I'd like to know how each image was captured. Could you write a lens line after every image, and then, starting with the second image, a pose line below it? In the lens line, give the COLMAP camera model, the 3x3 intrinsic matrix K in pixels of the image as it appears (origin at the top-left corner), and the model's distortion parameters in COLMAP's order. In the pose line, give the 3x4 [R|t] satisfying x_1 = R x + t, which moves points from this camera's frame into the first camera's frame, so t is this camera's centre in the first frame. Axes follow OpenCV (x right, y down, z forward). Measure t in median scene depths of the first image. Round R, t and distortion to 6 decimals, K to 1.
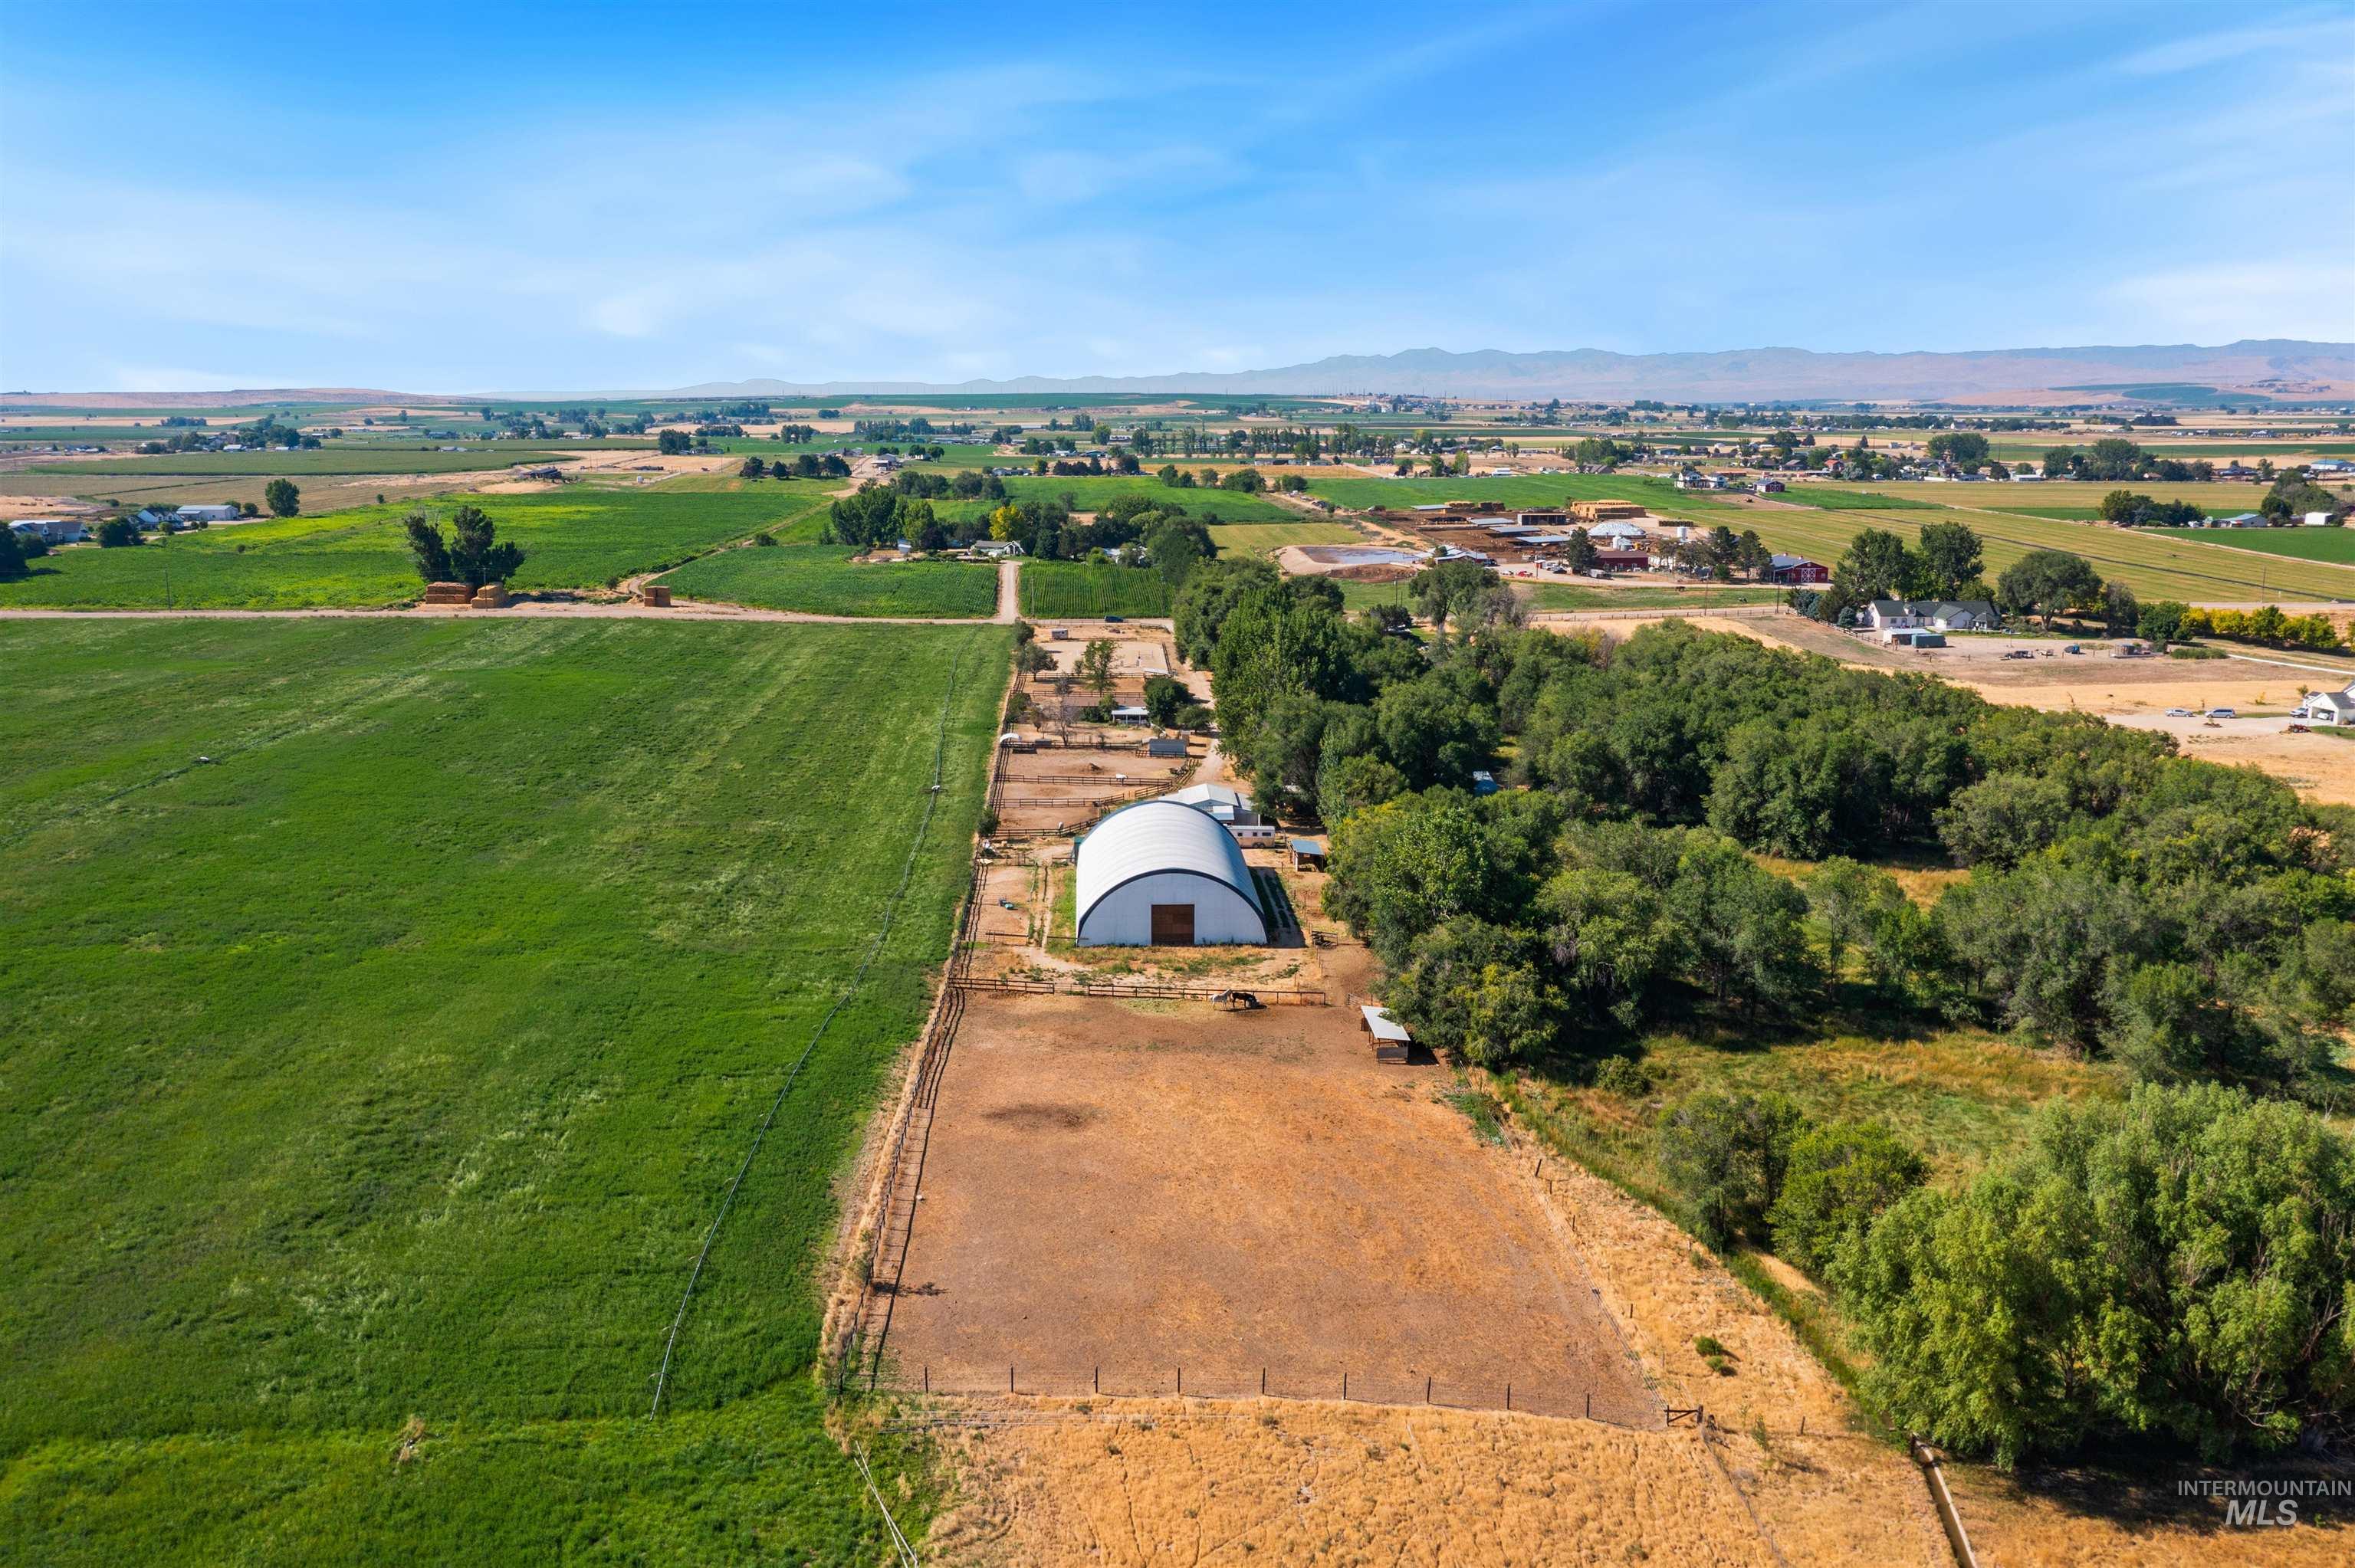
lens RADIAL K [[1867.1, 0, 1177.6], [0, 1867.1, 786.0], [0, 0, 1]] dist [-0.030684, 0.018018]
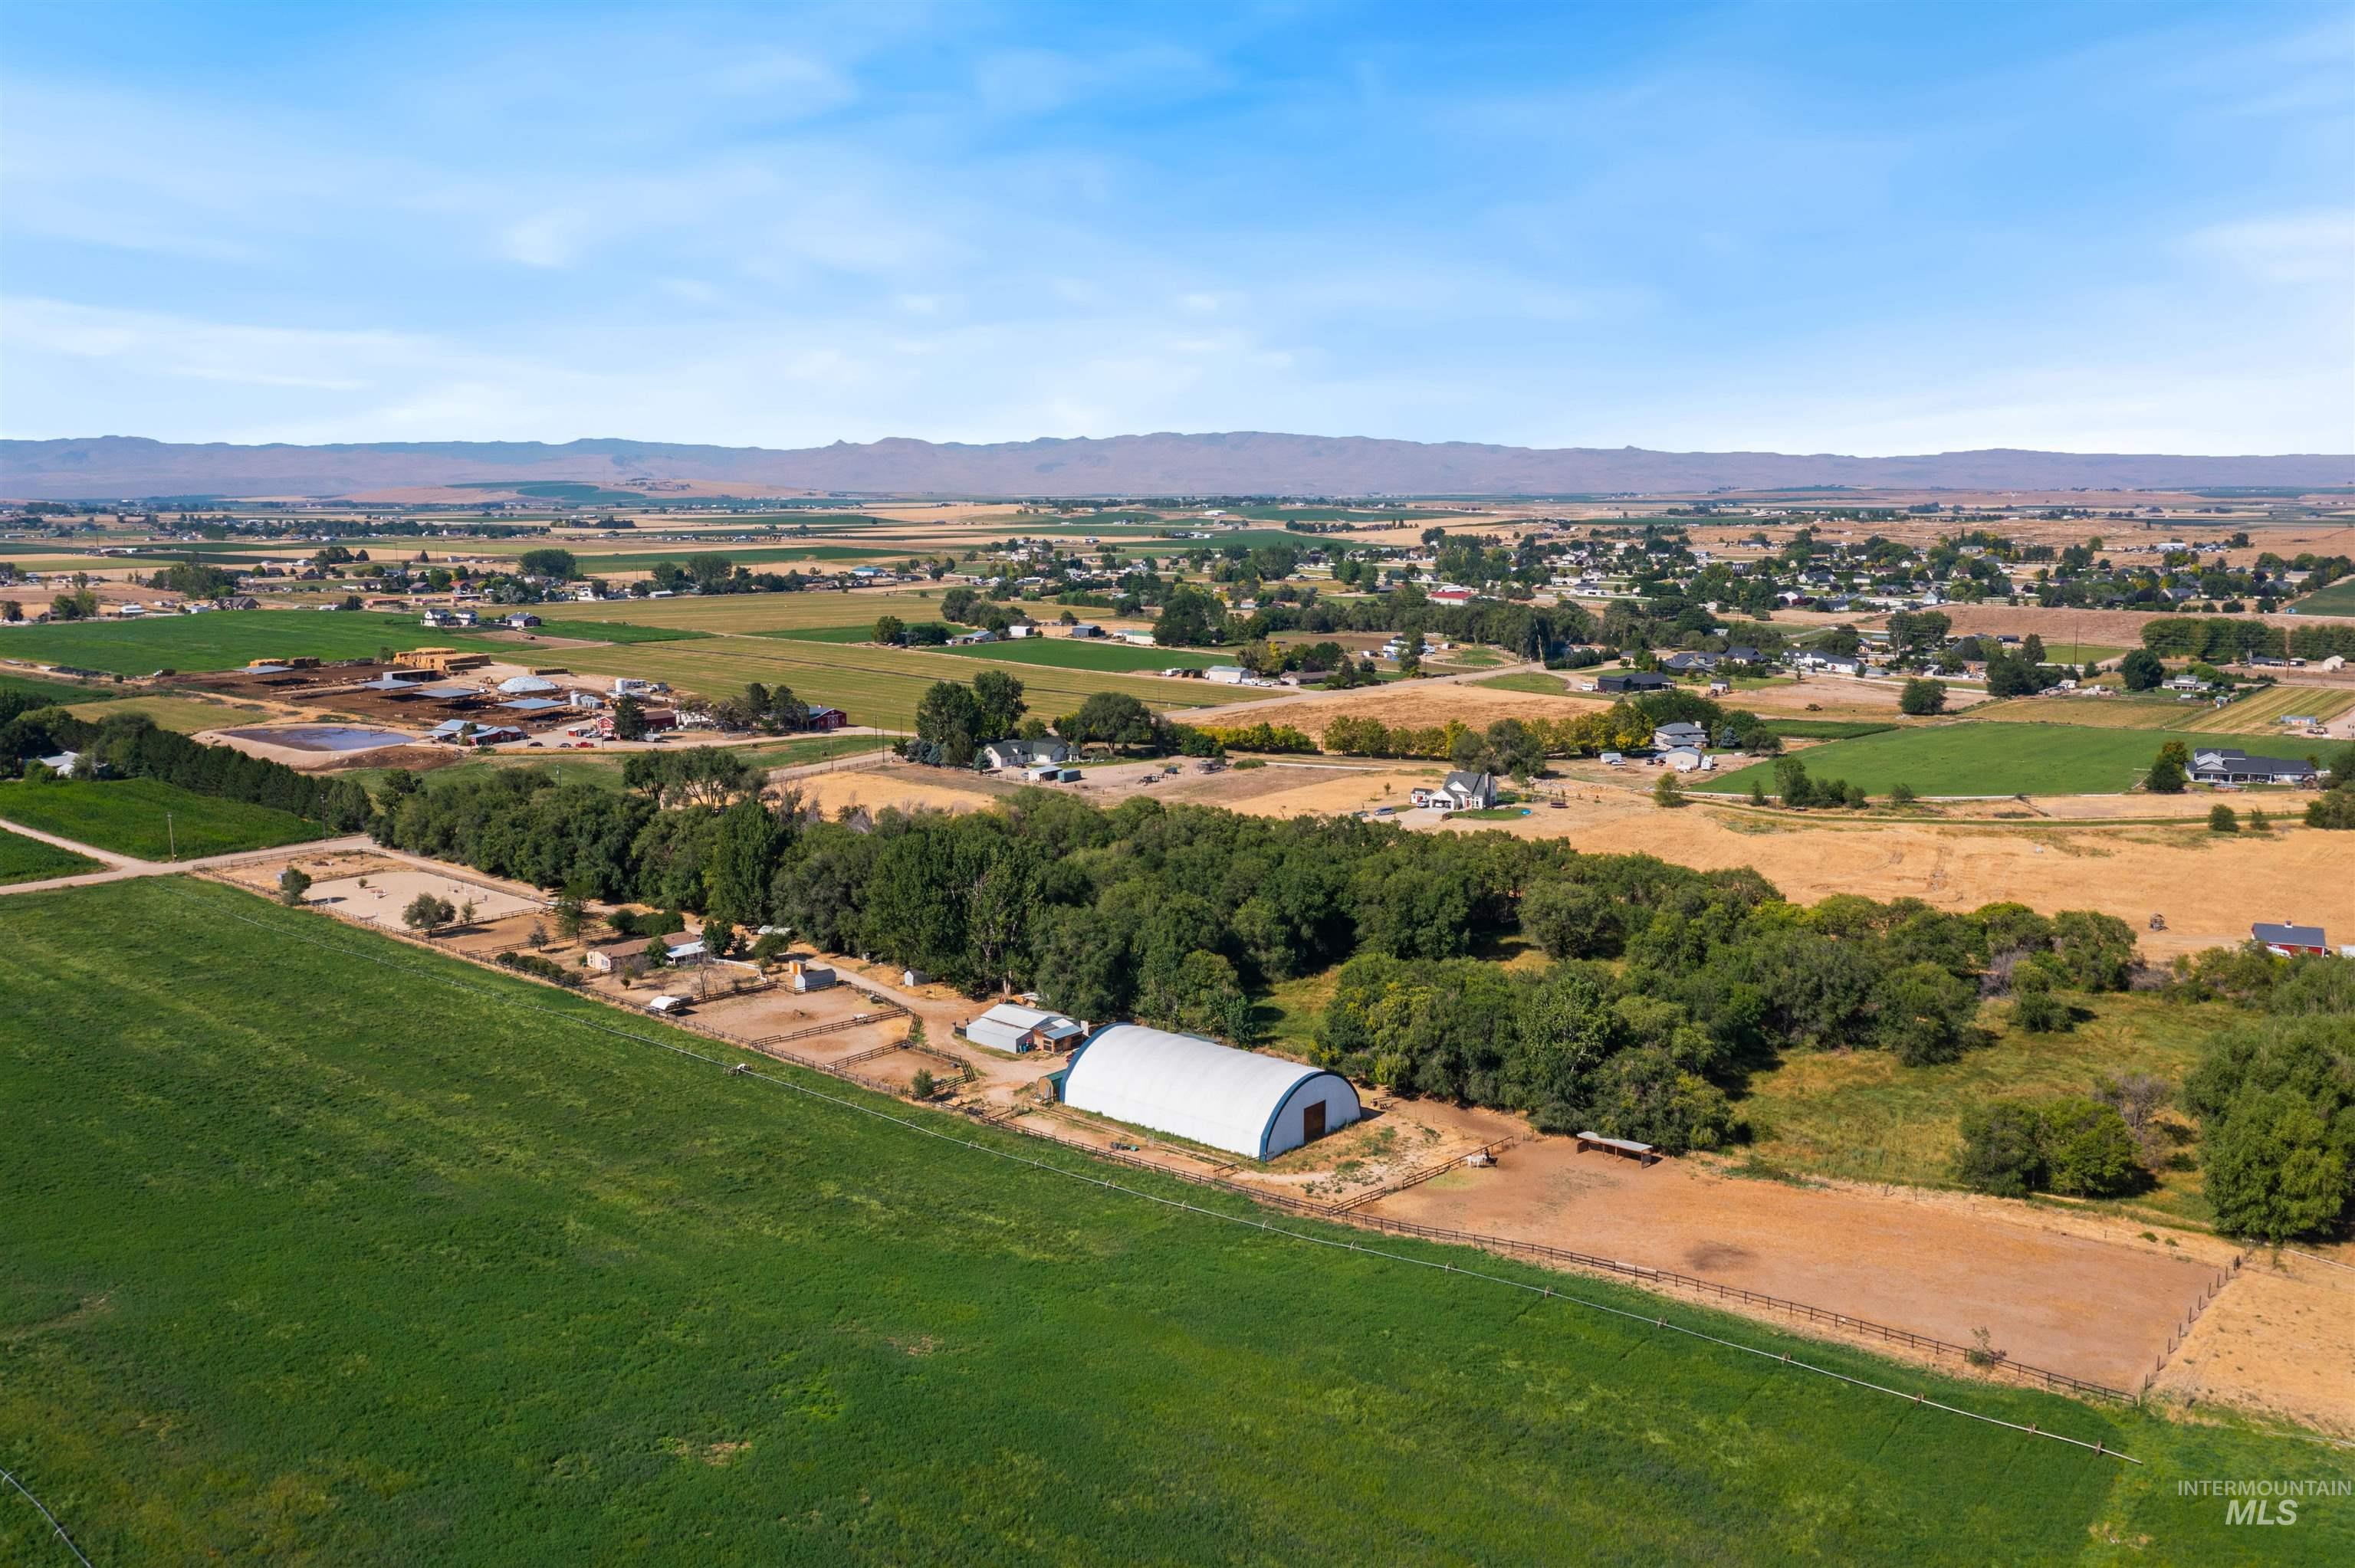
lens RADIAL K [[1867.1, 0, 1189.9], [0, 1867.1, 765.2], [0, 0, 1]] dist [-0.030684, 0.018018]
pose [[0.664795, -0.106860, 0.739343, -0.904535], [0.148719, 0.988837, 0.009197, -0.170922], [-0.732073, 0.103840, 0.673266, 0.244252]]
